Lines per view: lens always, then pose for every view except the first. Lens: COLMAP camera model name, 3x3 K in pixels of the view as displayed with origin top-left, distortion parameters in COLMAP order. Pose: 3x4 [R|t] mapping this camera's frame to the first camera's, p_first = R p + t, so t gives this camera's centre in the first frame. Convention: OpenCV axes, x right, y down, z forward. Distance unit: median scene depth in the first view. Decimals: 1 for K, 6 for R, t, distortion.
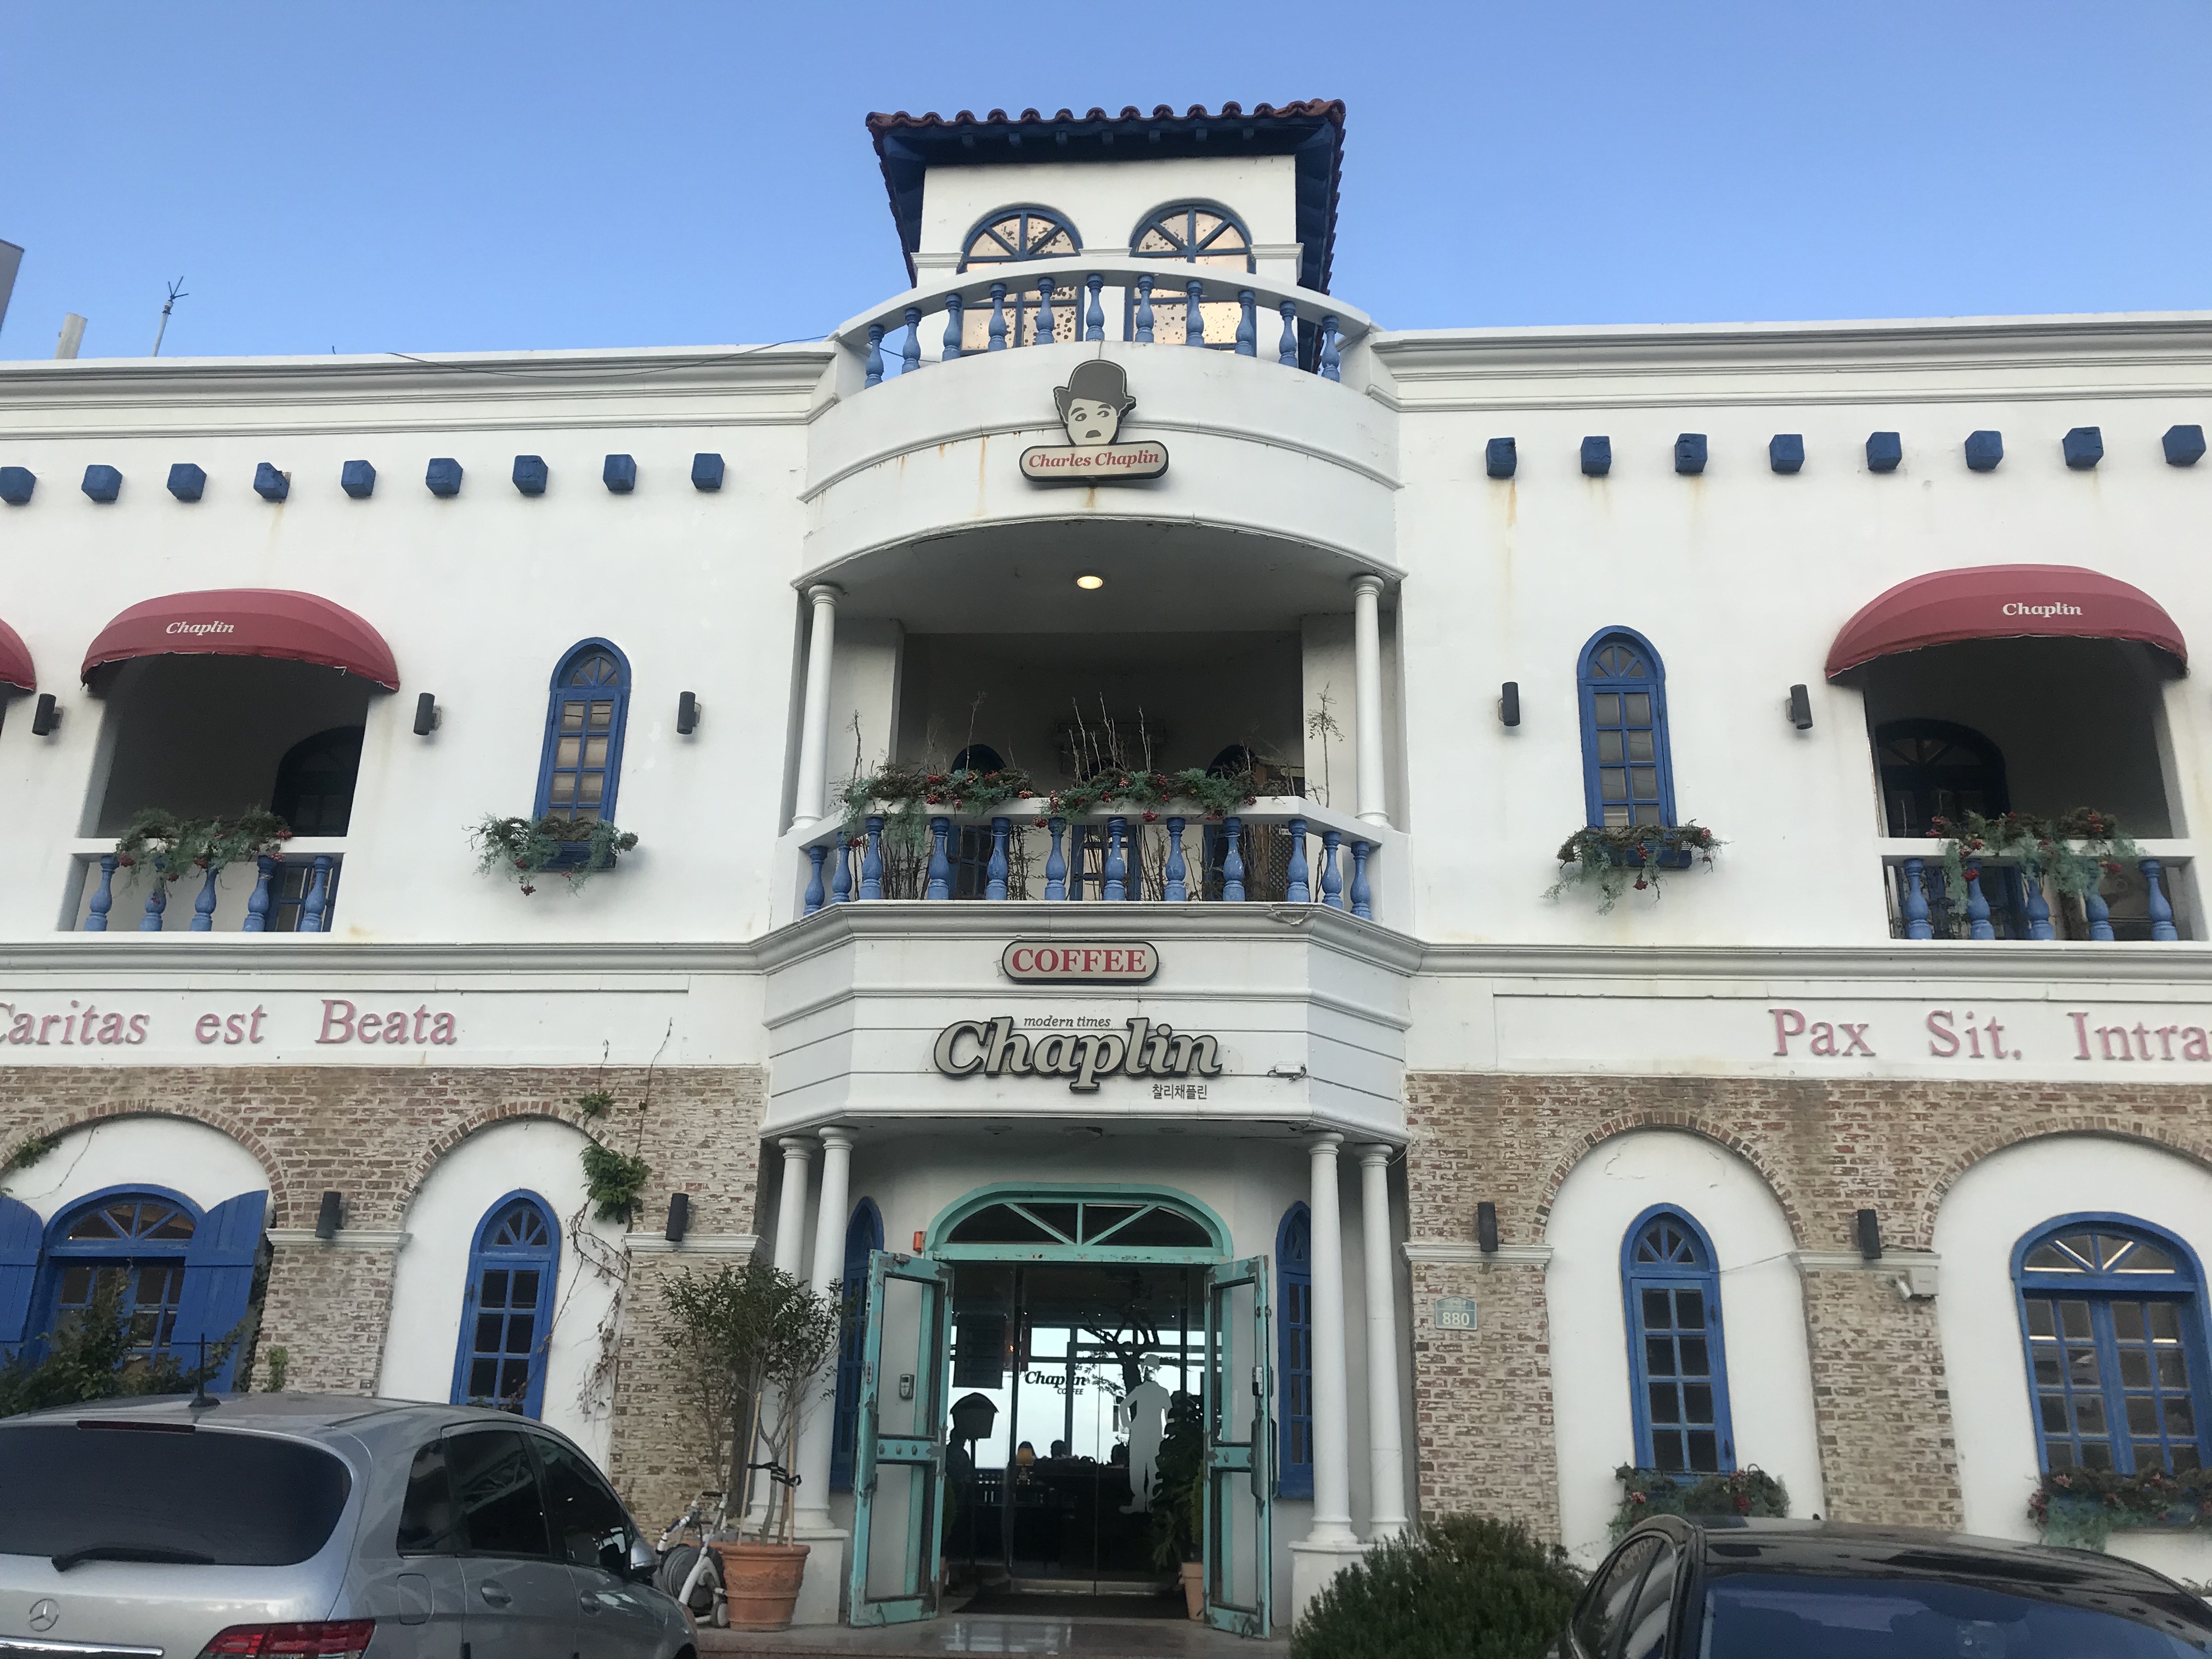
lens RADIAL K [[1853.7, 0, 1106.0], [0, 1853.7, 829.5], [0, 0, 1]] dist [0.040705, -0.008502]
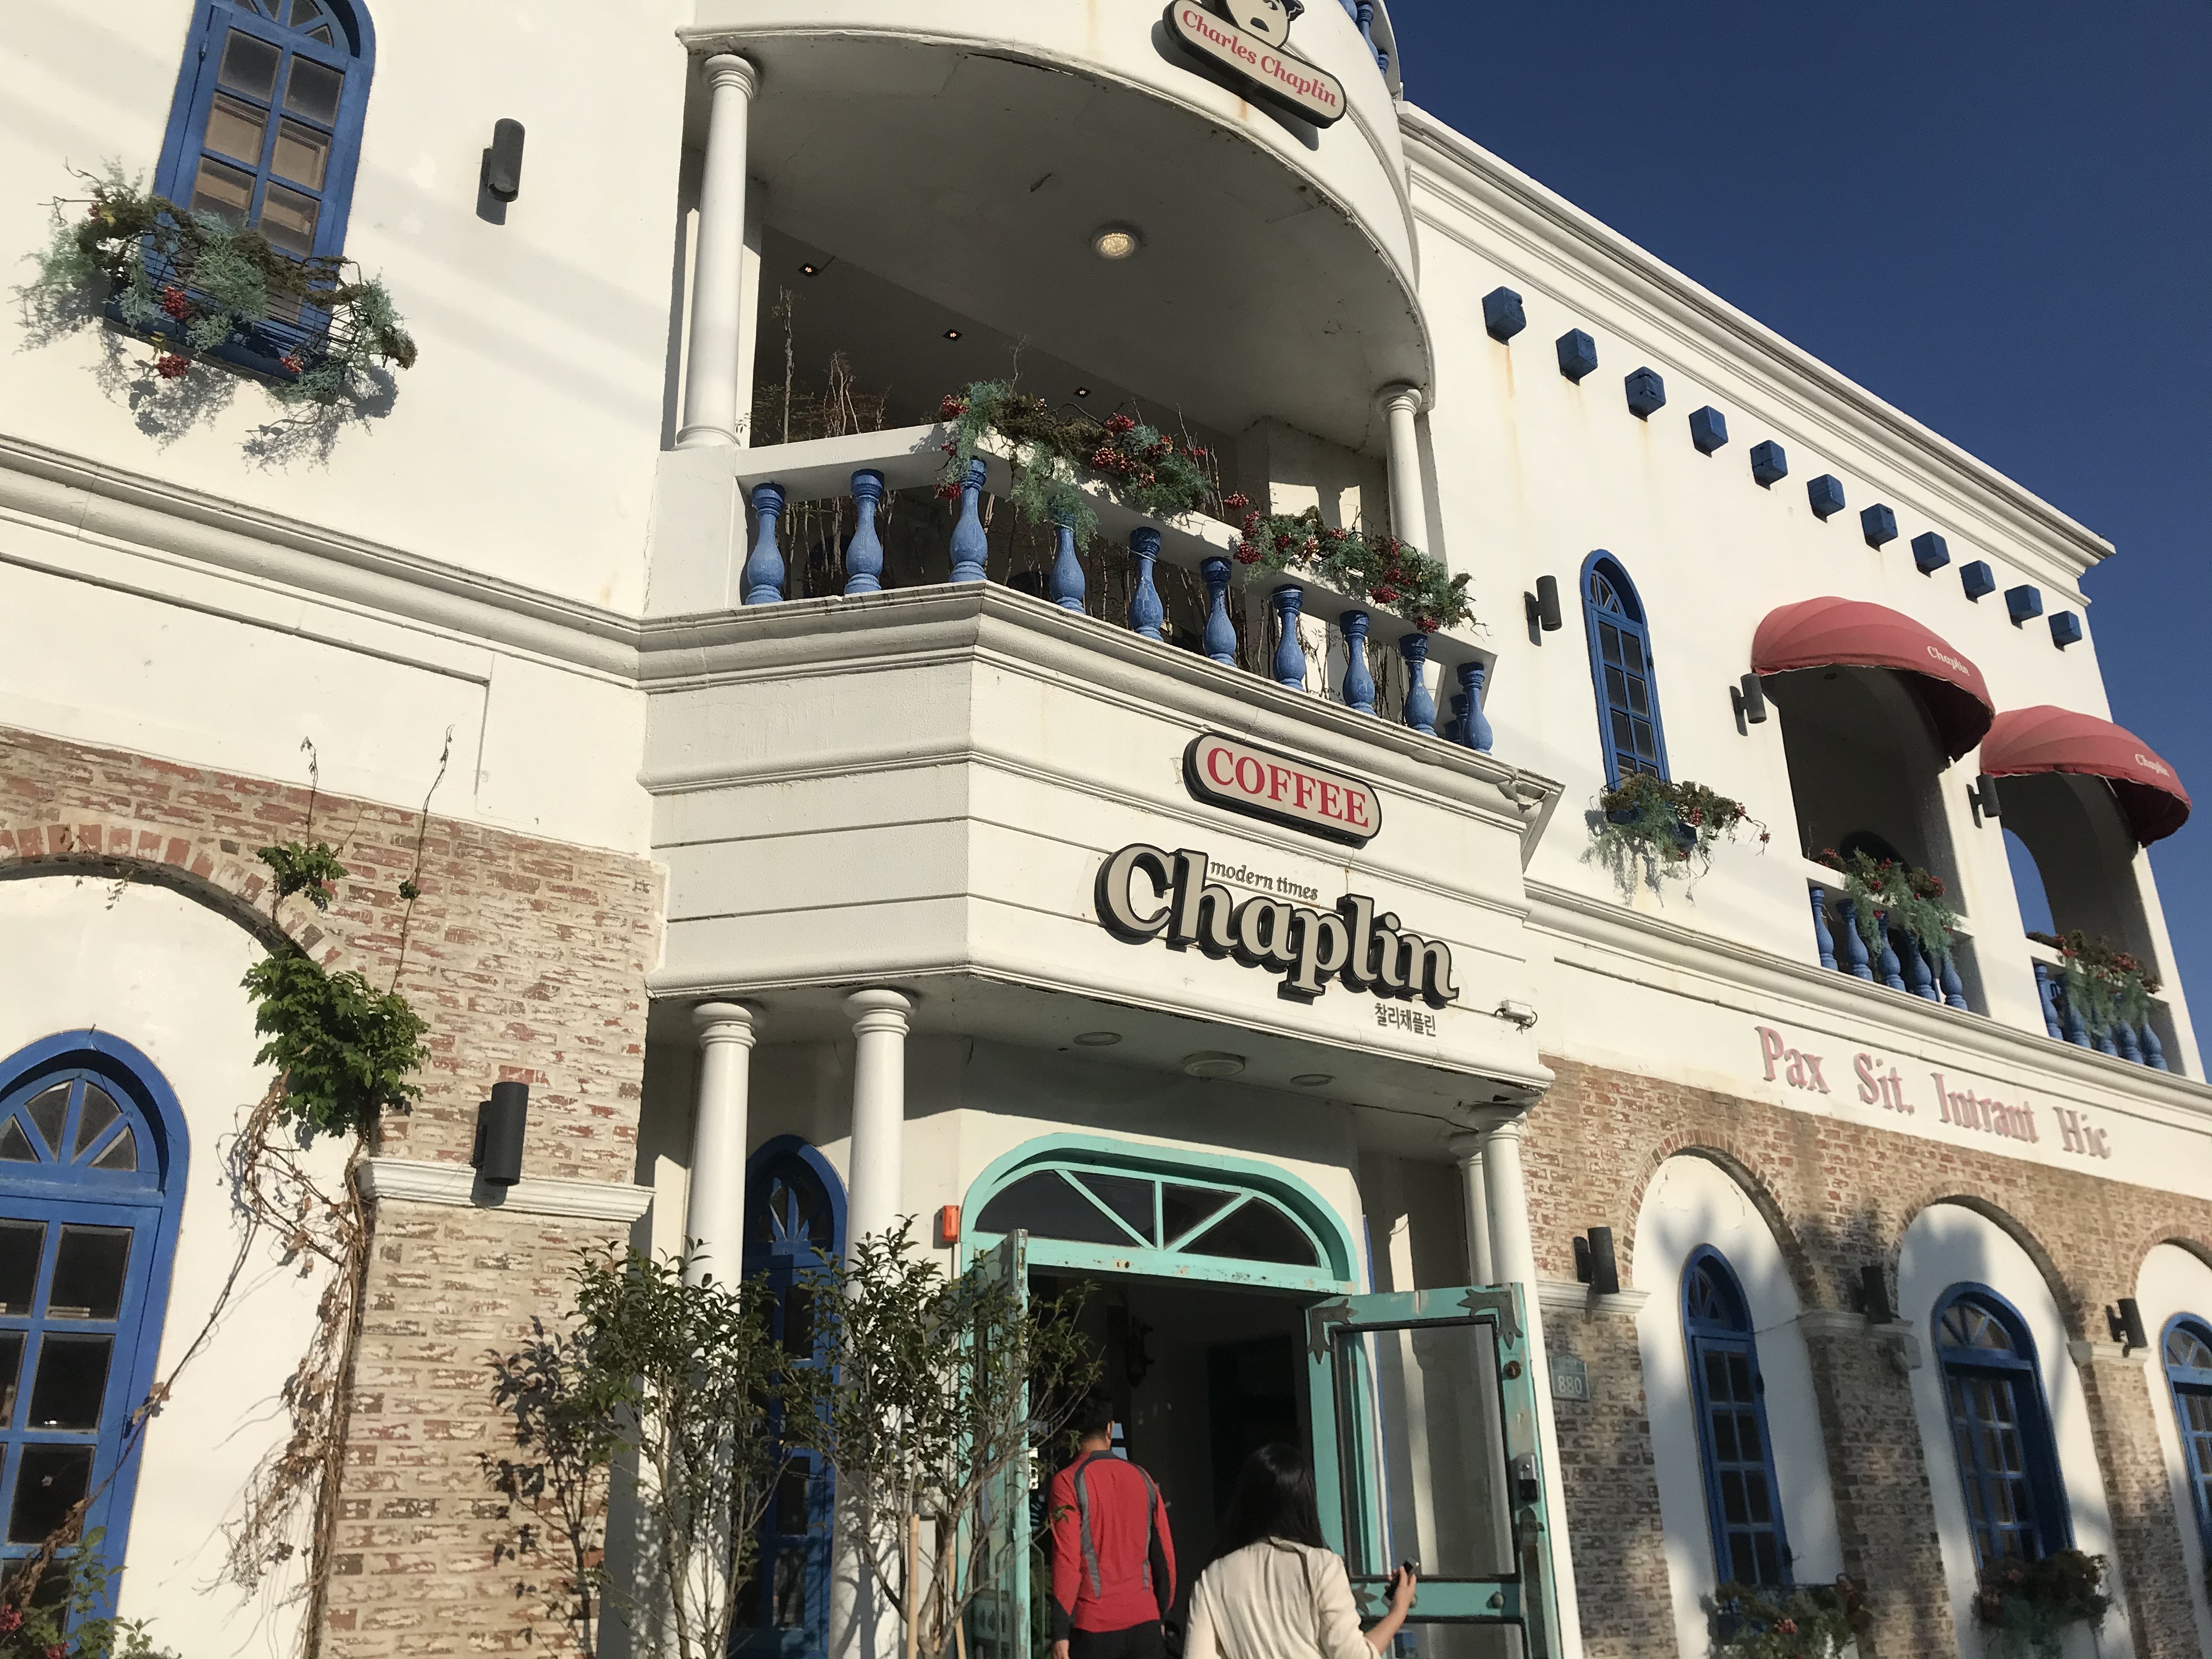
lens RADIAL K [[1837.1, 0, 1106.0], [0, 1837.1, 829.5], [0, 0, 1]] dist [0.000731, 0.095015]
pose [[0.743760, 0.209811, 0.634666, -0.430318], [-0.188249, 0.976779, -0.102301, 0.153480], [-0.641392, -0.043387, 0.765985, 0.555567]]
